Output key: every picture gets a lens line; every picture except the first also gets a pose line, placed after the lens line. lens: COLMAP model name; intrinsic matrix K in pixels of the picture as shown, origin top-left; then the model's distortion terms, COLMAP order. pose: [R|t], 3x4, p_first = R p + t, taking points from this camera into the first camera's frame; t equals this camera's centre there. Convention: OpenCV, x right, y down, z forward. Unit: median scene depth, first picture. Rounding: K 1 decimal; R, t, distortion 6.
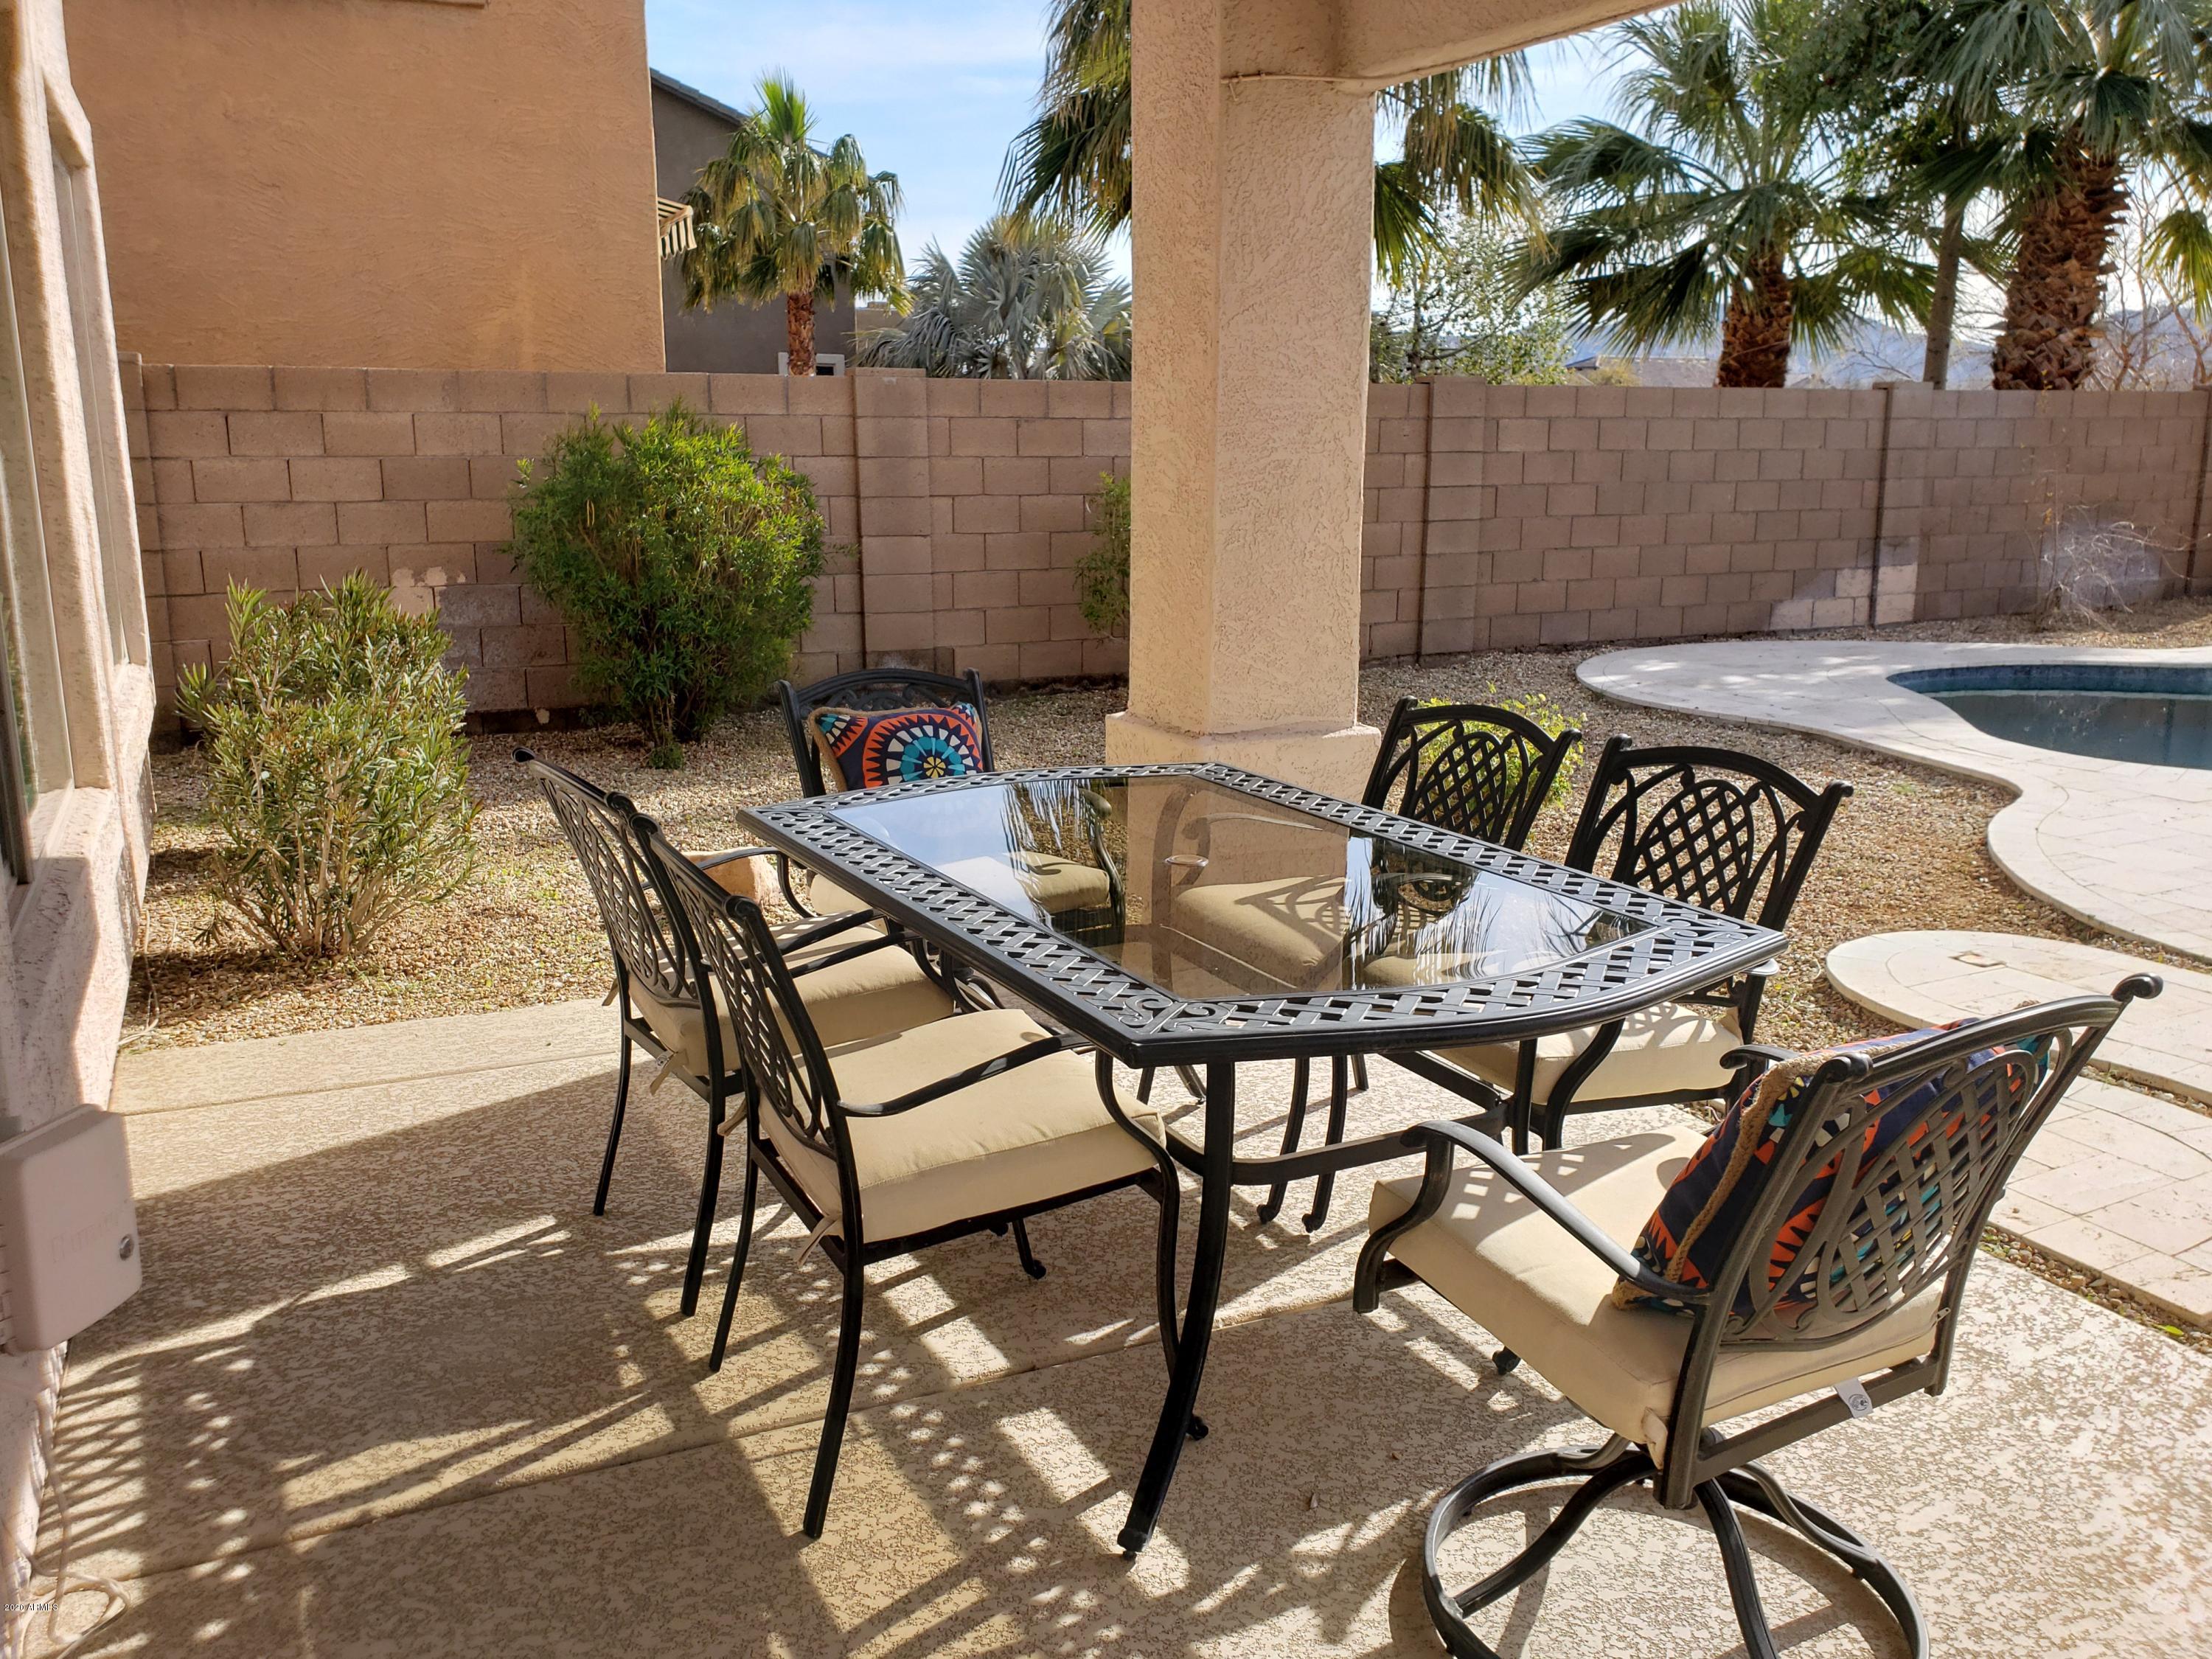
lens RADIAL K [[1827.5, 0, 1106.3], [0, 1827.5, 816.4], [0, 0, 1]] dist [0.095257, -0.099227]
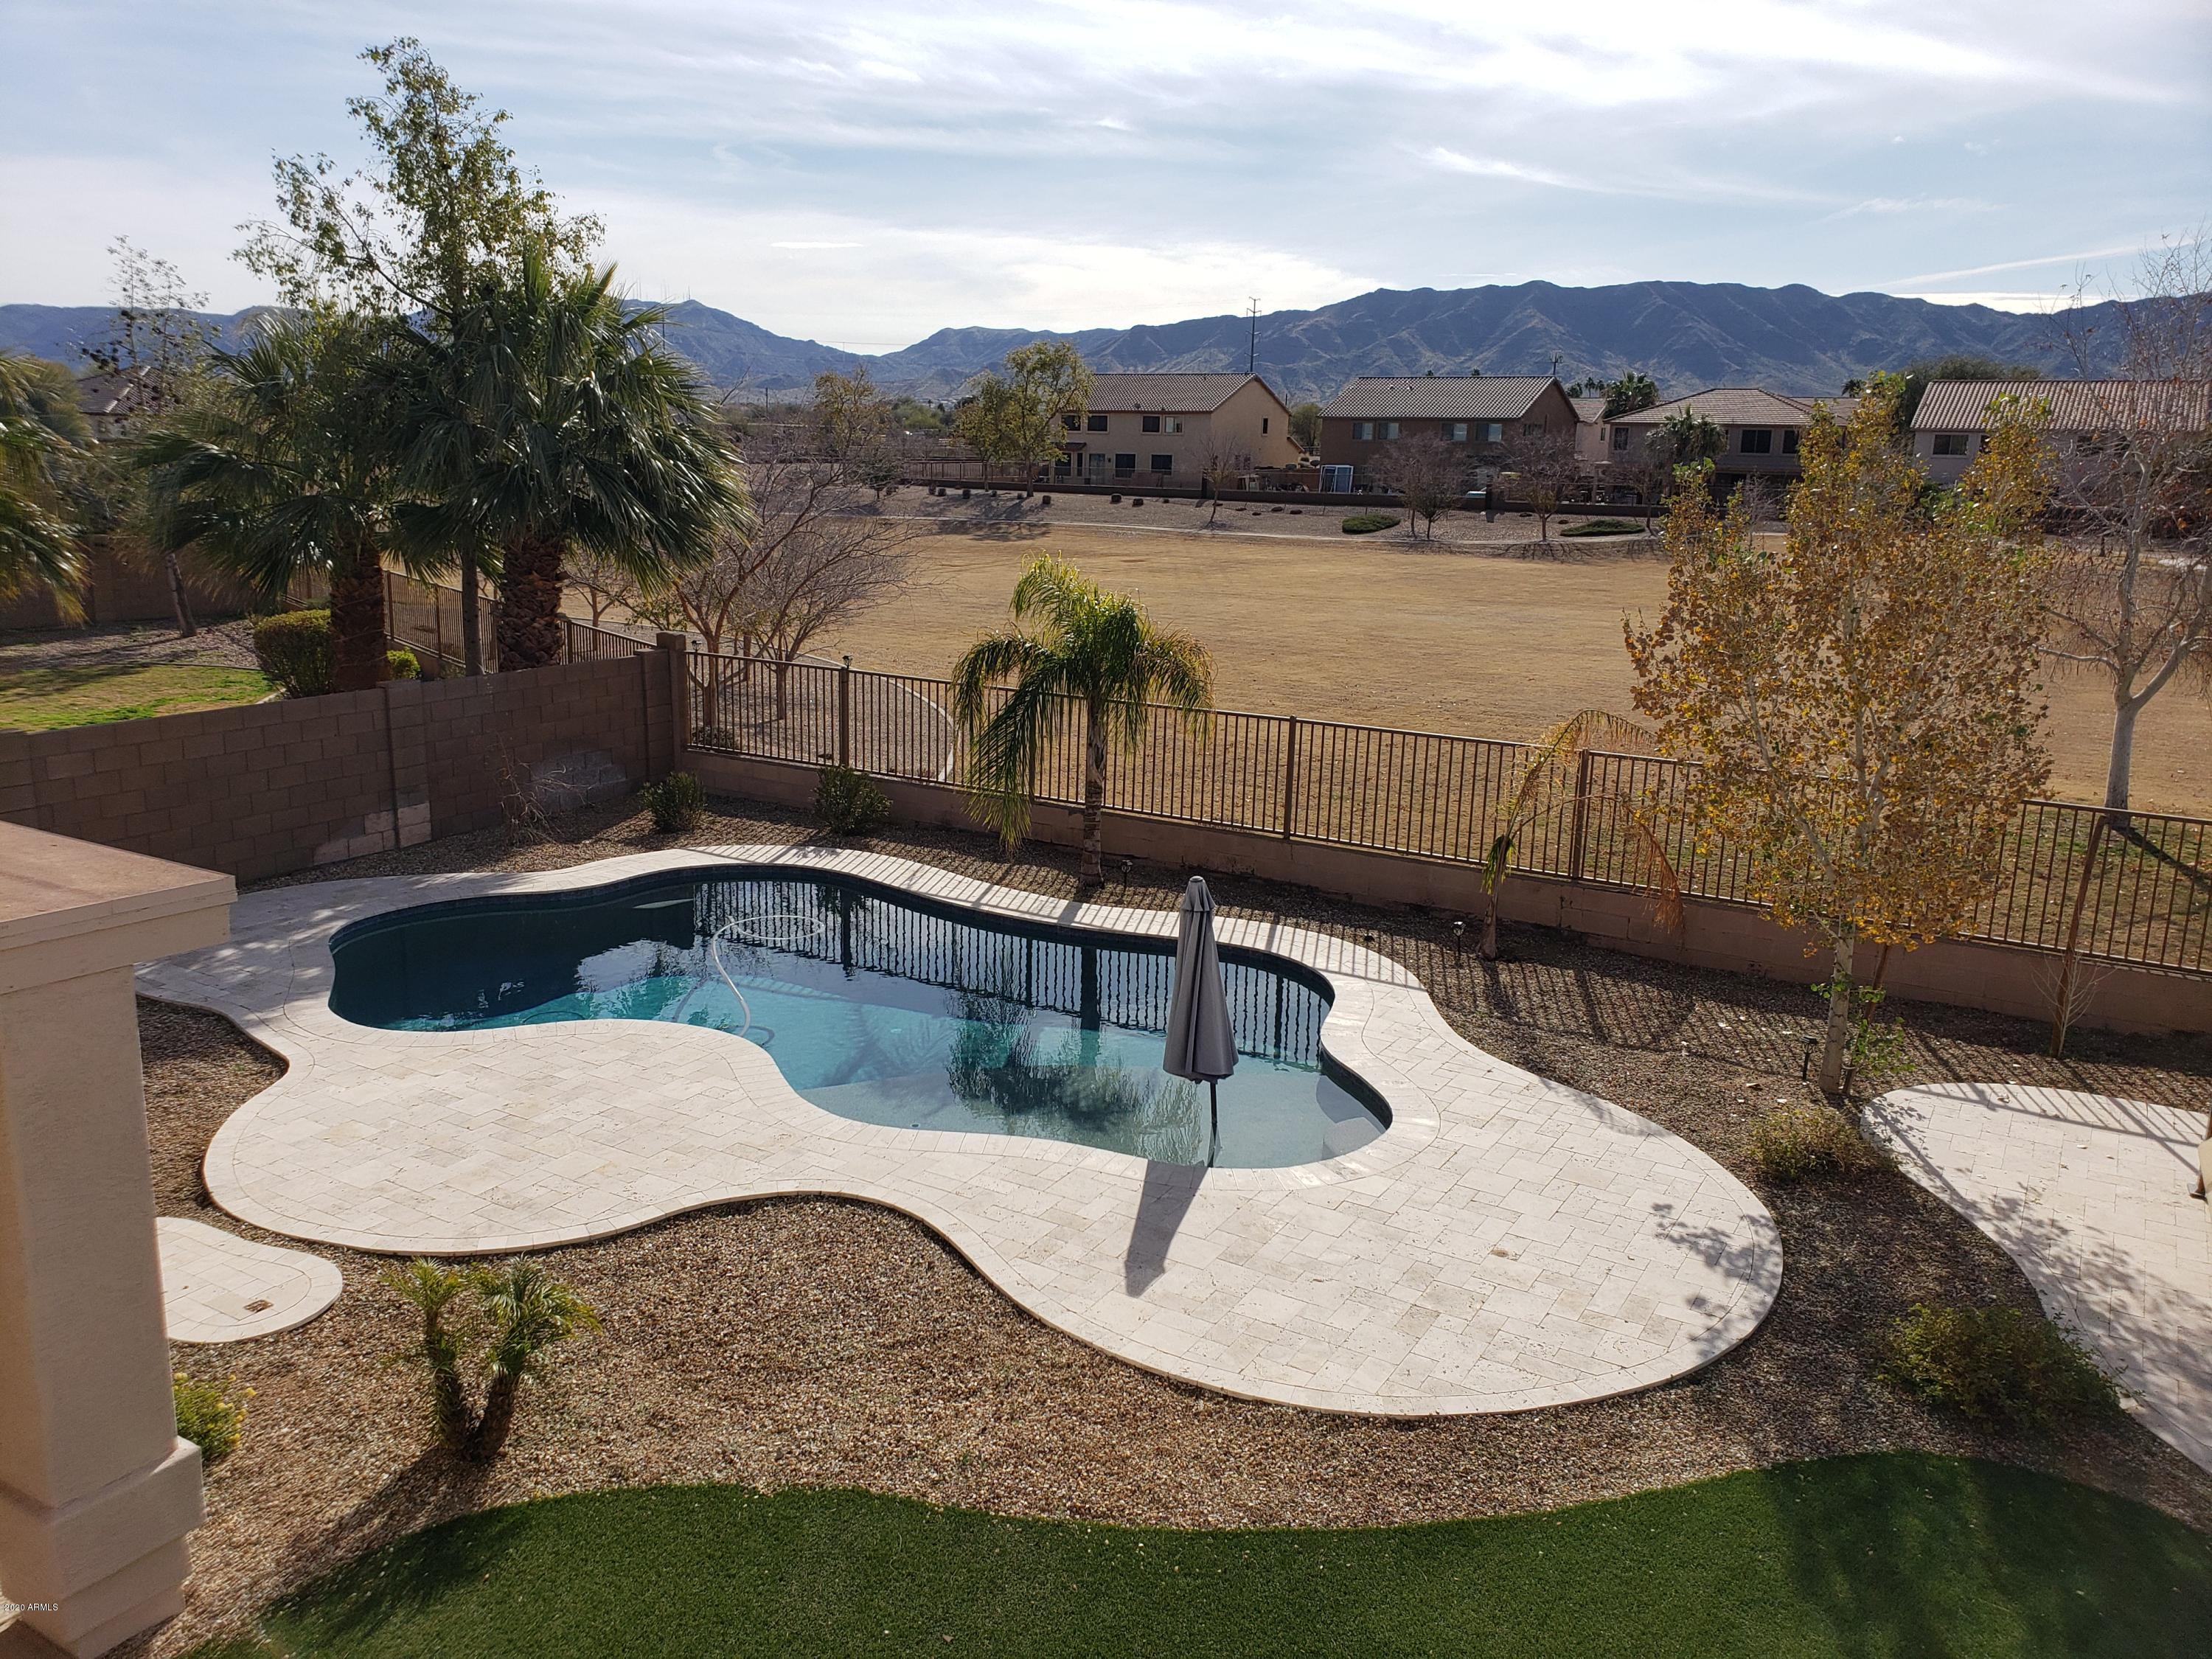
lens RADIAL K [[1721.6, 0, 1074.5], [0, 1721.6, 863.6], [0, 0, 1]] dist [0.067654, -0.059115]
pose [[0.844807, -0.110003, 0.523642, 0.148255], [0.087270, 0.993862, 0.067989, -0.138547], [-0.527907, -0.011740, 0.849221, -0.436140]]
